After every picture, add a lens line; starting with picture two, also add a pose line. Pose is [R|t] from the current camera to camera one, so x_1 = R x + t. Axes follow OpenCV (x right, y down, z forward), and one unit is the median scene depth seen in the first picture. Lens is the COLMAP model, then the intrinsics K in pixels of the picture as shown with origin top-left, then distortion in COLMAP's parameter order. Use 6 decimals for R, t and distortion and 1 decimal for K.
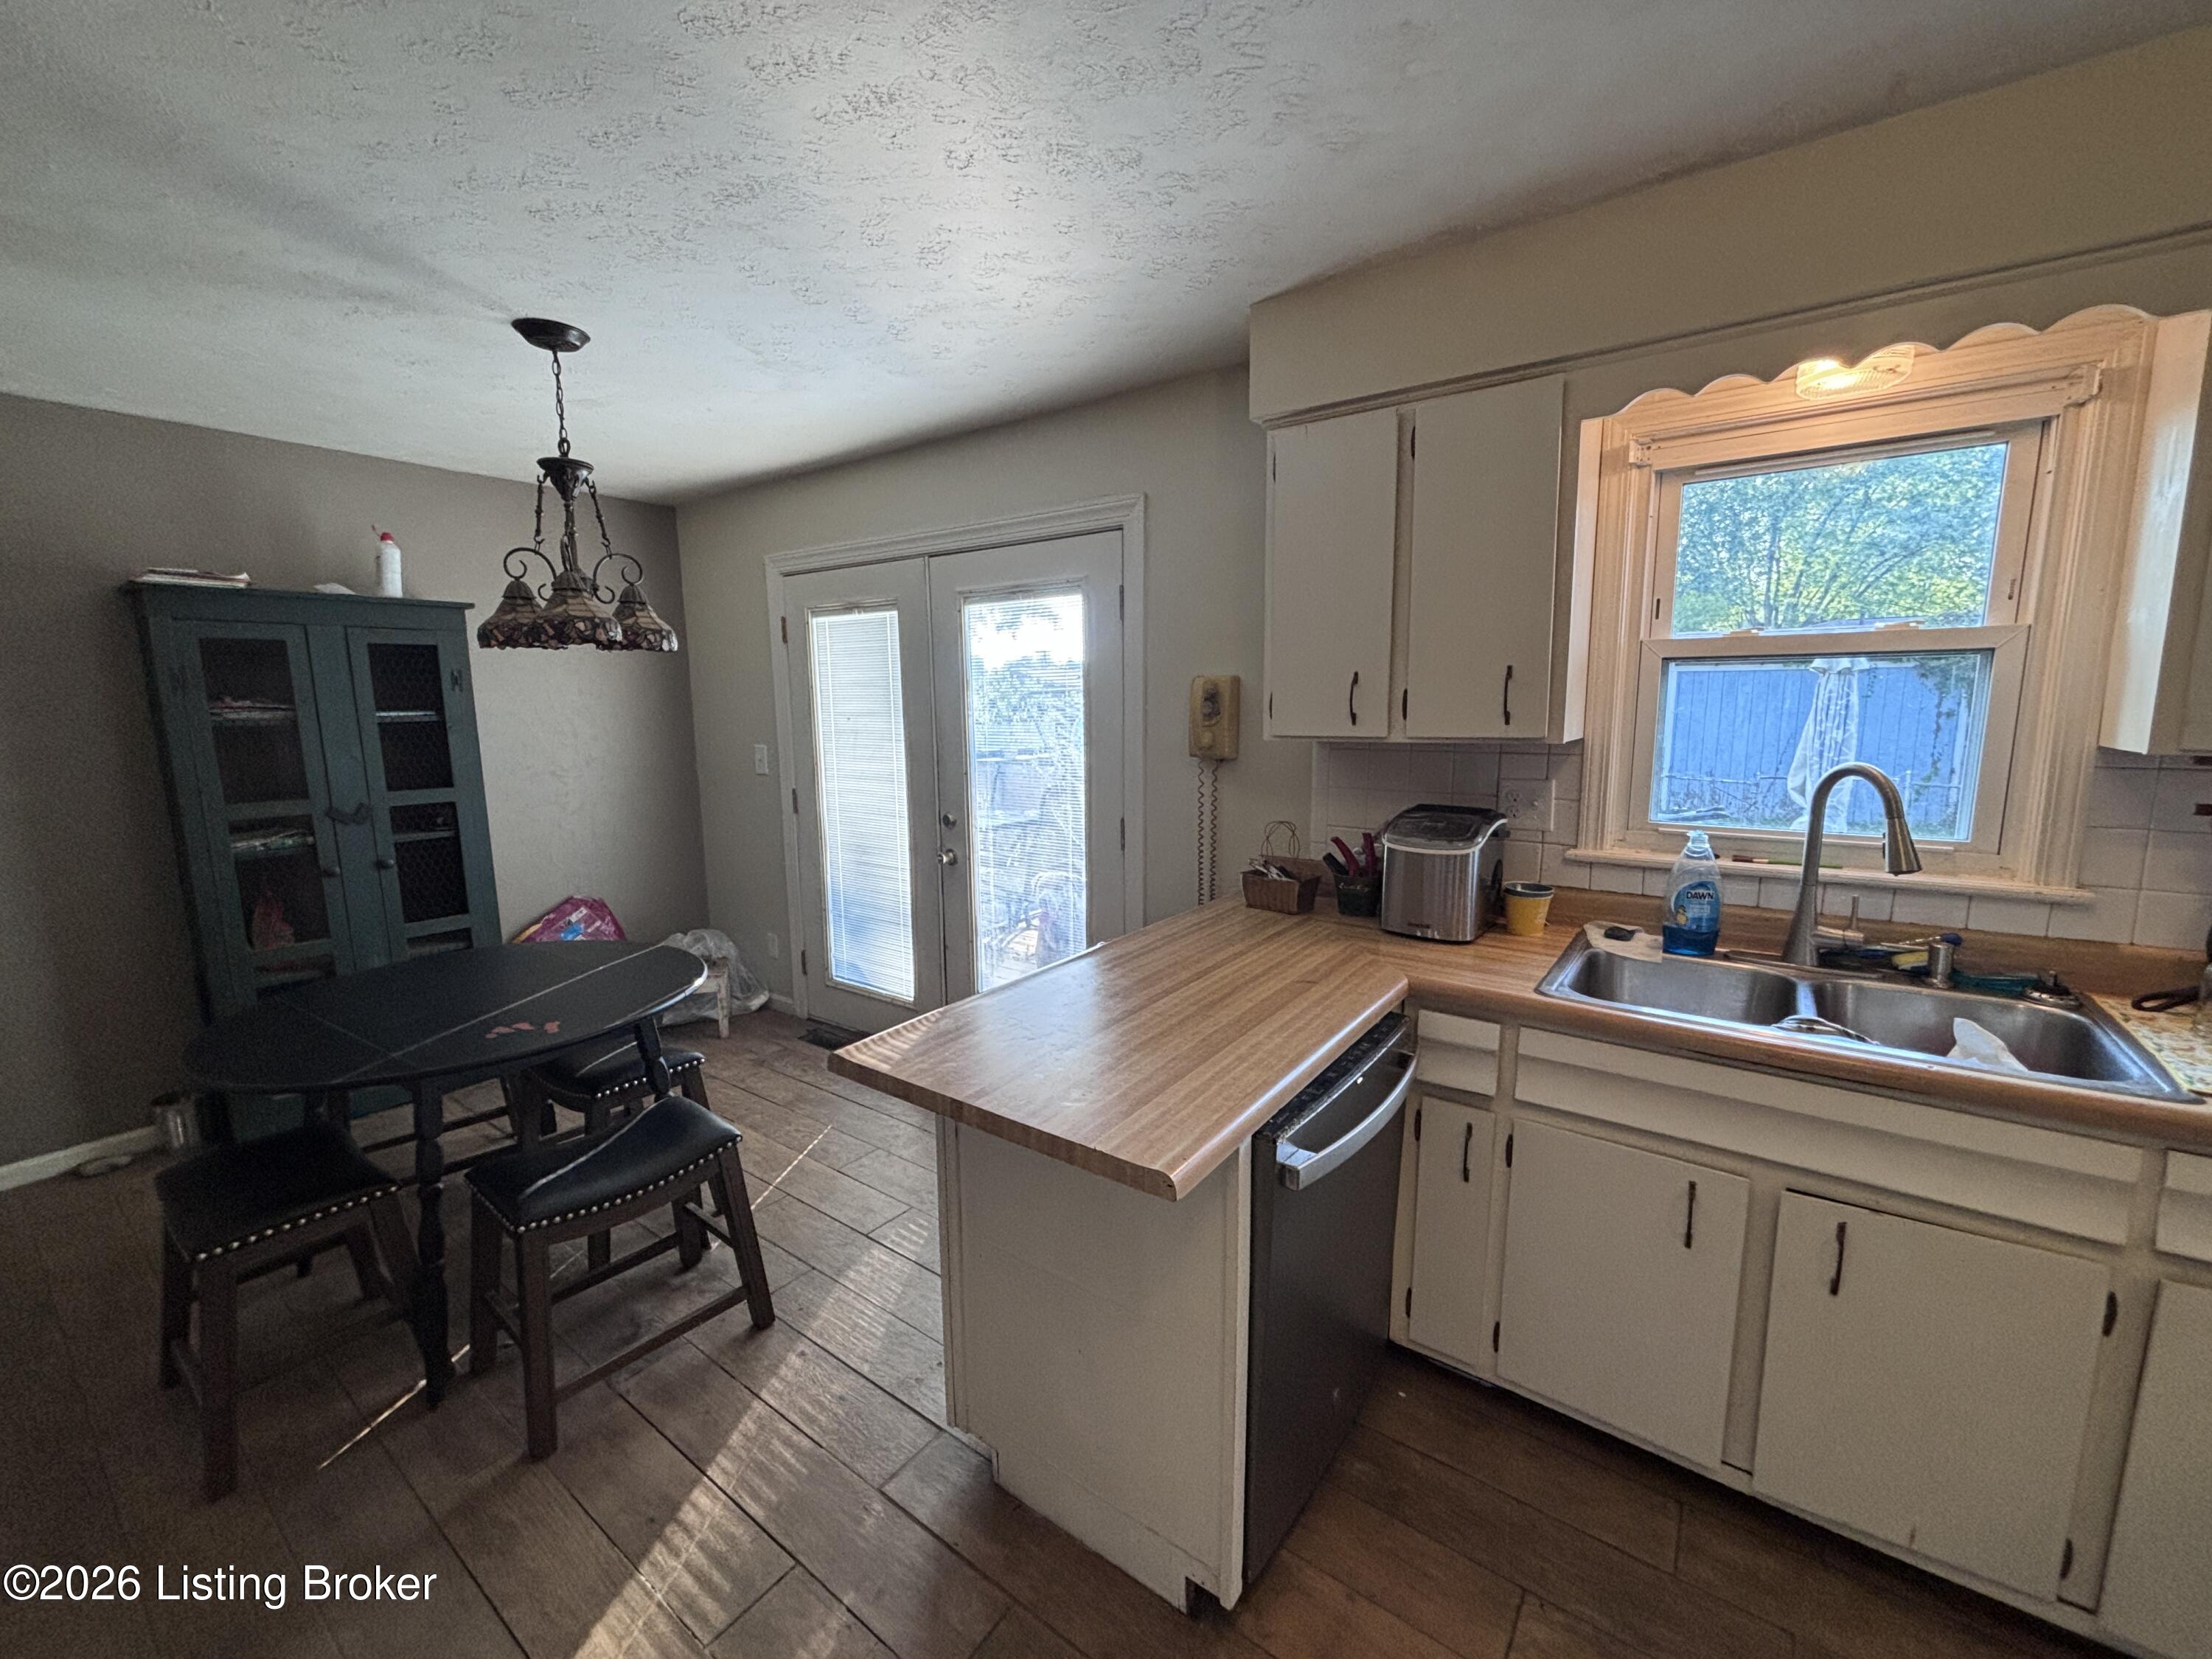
lens RADIAL K [[885.3, 0, 1107.7], [0, 885.3, 825.9], [0, 0, 1]] dist [0.000264, 0.000515]
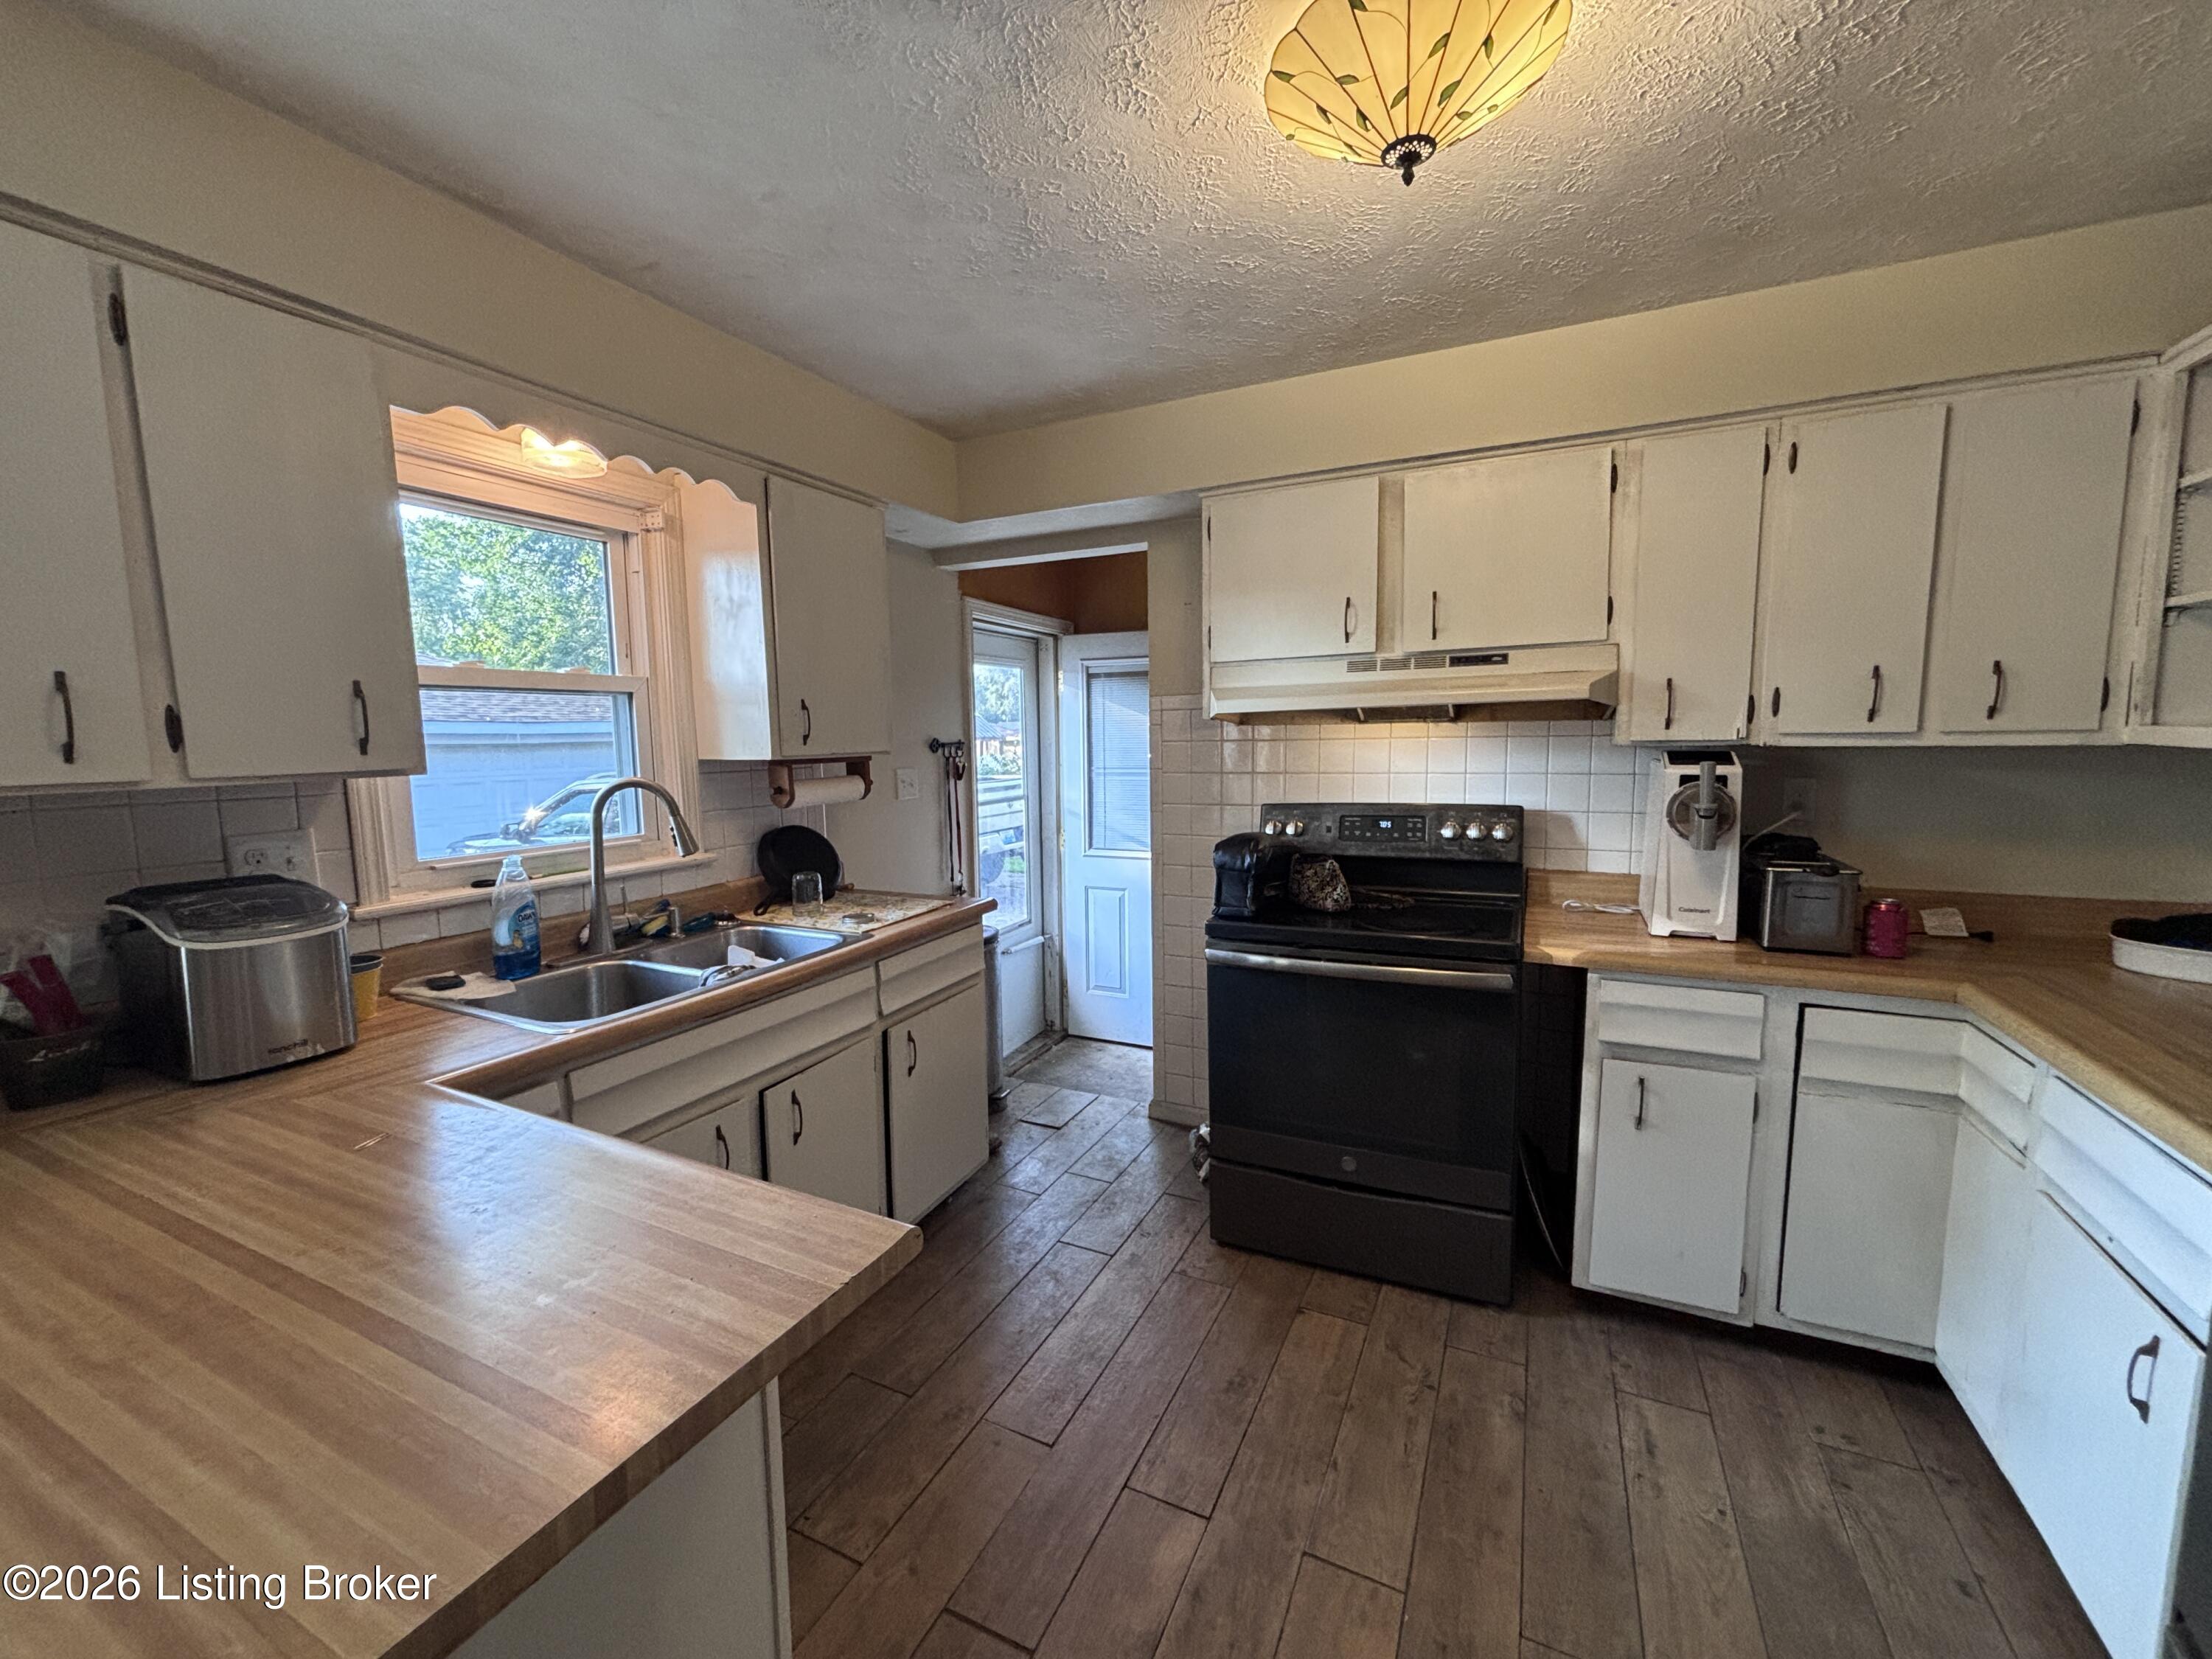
lens RADIAL K [[885.3, 0, 1109.8], [0, 885.3, 830.1], [0, 0, 1]] dist [0.000264, 0.000515]
pose [[-0.172427, -0.098480, 0.980087, -0.470422], [0.154762, 0.979924, 0.125690, -0.046550], [-0.972789, 0.173353, -0.153724, 0.506679]]
